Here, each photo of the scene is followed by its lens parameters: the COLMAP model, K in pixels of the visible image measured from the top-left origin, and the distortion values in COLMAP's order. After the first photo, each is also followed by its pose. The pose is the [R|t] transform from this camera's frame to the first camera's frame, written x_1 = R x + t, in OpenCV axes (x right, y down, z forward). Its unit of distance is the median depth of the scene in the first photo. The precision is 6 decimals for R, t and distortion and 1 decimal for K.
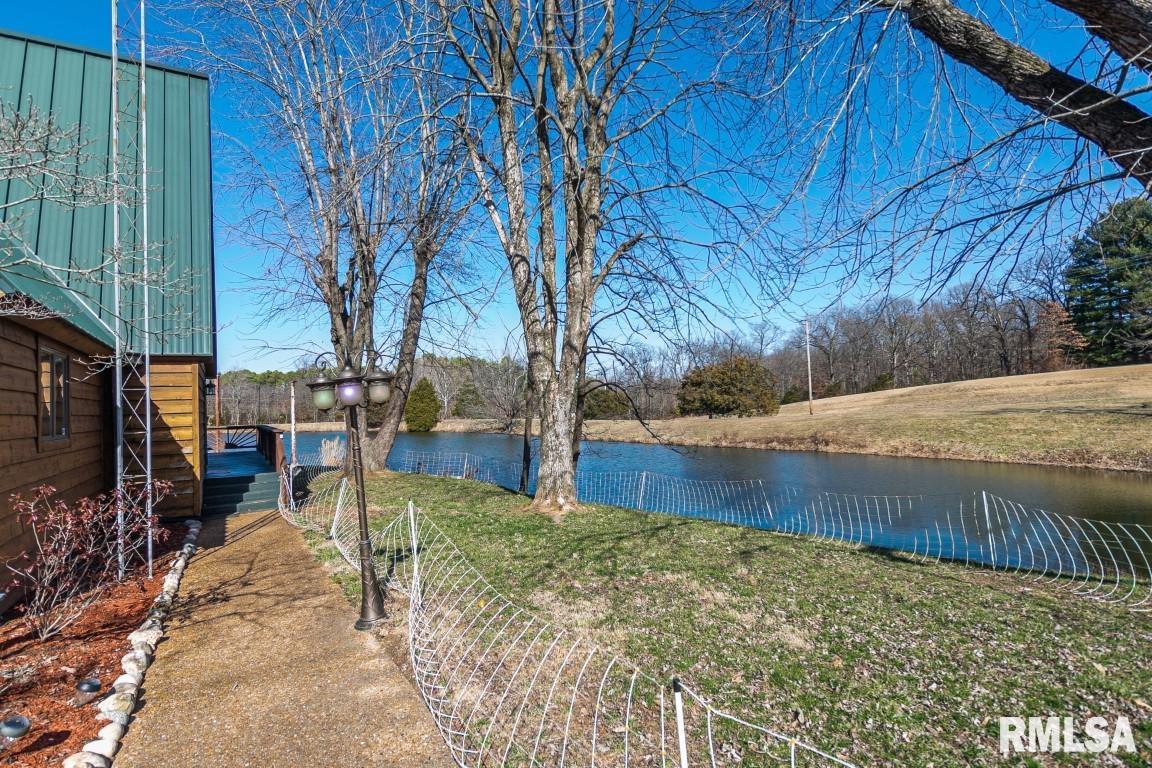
lens RADIAL K [[568.6, 0, 563.9], [0, 568.6, 389.6], [0, 0, 1]] dist [-0.000866, -0.000200]
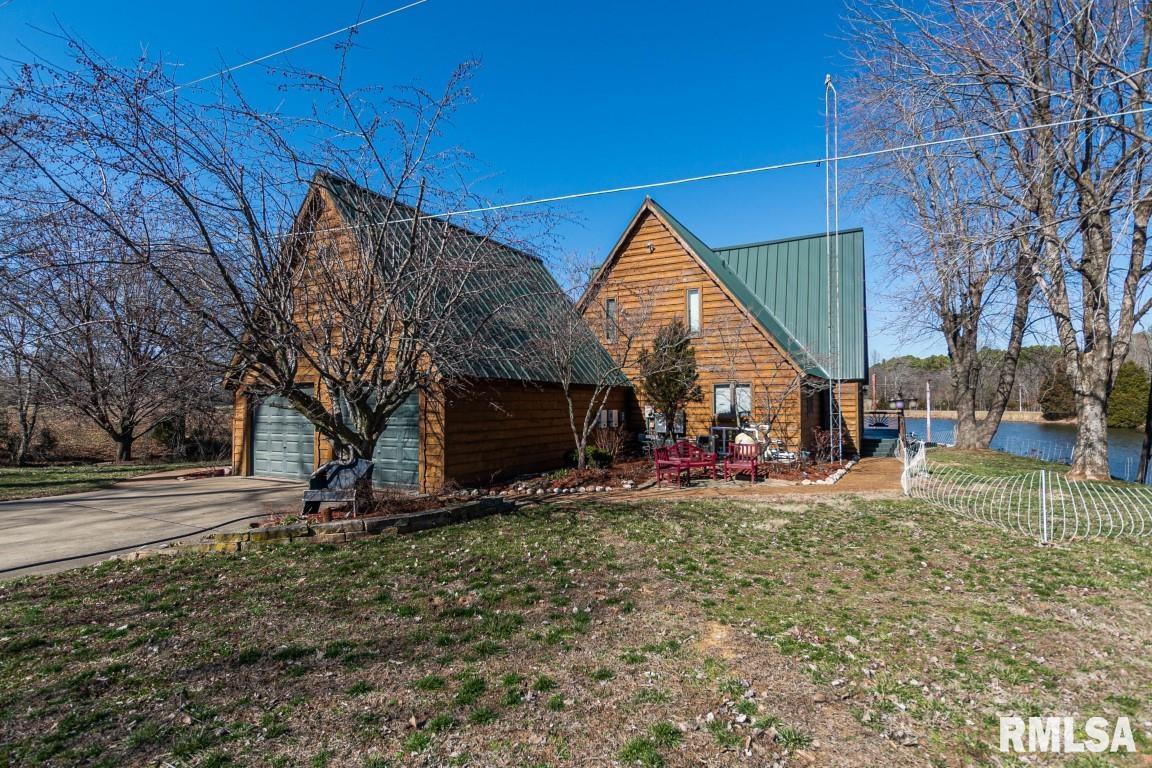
lens RADIAL K [[568.6, 0, 563.9], [0, 568.6, 389.6], [0, 0, 1]] dist [-0.000866, -0.000200]
pose [[0.490303, 0.011669, -0.871474, 0.770588], [0.011879, 0.999728, 0.020069, -0.085031], [0.871471, -0.020192, 0.490031, -1.149147]]
